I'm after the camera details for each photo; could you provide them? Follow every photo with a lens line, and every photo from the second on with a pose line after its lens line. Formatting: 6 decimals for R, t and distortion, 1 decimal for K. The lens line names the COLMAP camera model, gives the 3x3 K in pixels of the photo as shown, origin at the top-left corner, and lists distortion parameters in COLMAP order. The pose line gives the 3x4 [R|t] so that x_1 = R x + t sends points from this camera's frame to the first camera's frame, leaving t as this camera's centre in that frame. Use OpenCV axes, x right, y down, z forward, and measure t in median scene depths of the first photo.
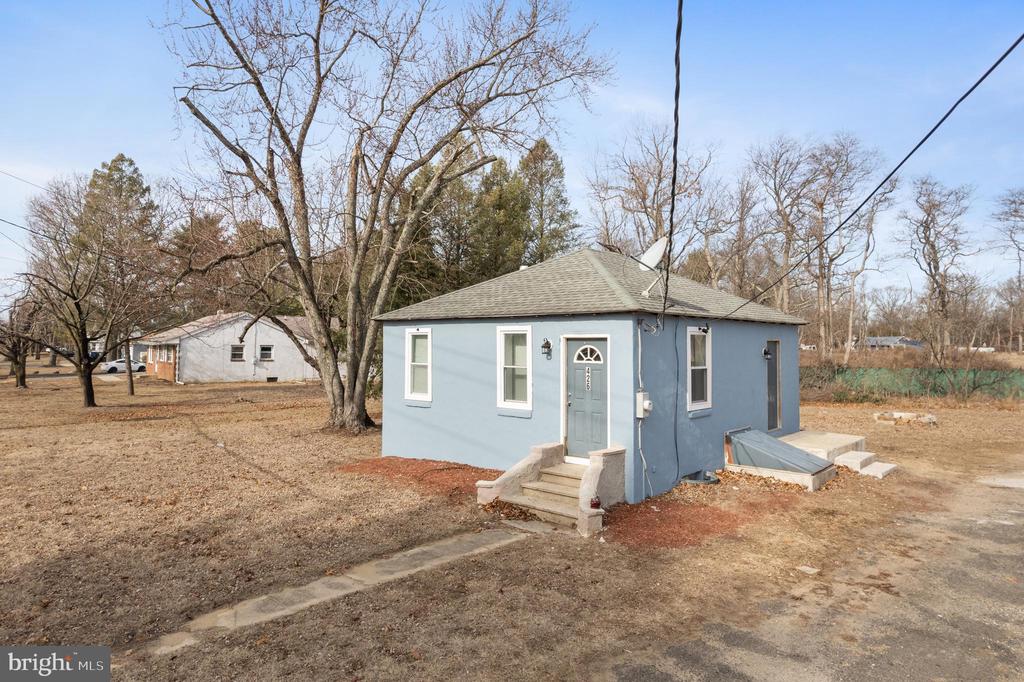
lens RADIAL K [[677.7, 0, 527.7], [0, 677.7, 295.9], [0, 0, 1]] dist [-0.001486, 0.001219]
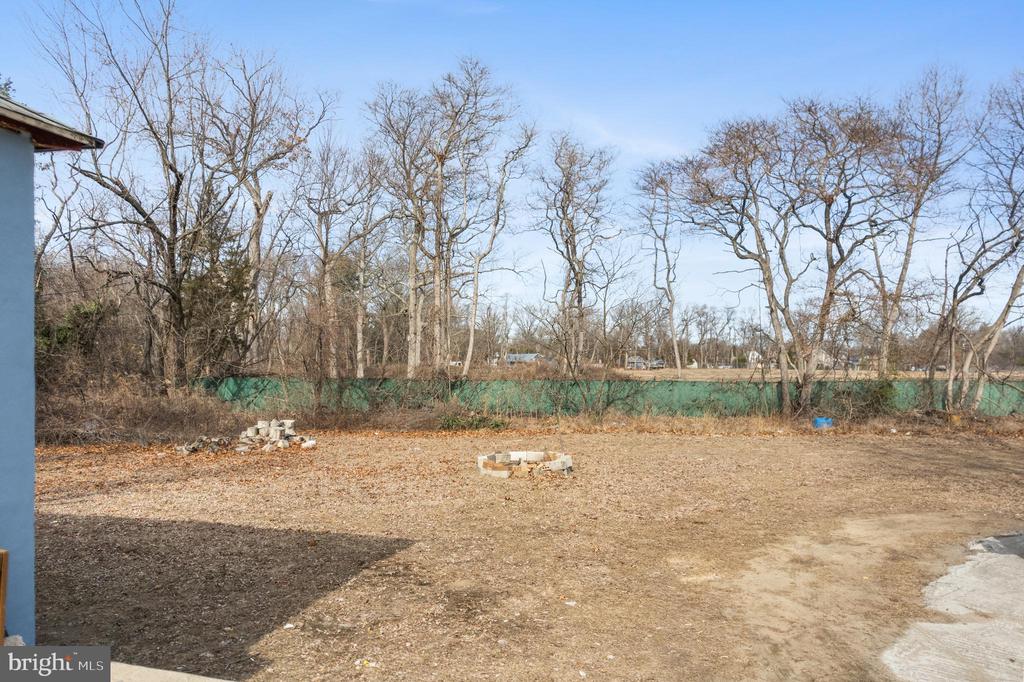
lens RADIAL K [[678.2, 0, 512.6], [0, 678.2, 351.6], [0, 0, 1]] dist [-0.006333, 0.000193]
pose [[0.893000, 0.008853, 0.449969, 0.291656], [-0.033579, 0.998330, 0.046999, 0.060461], [-0.448801, -0.057080, 0.891807, 0.504874]]
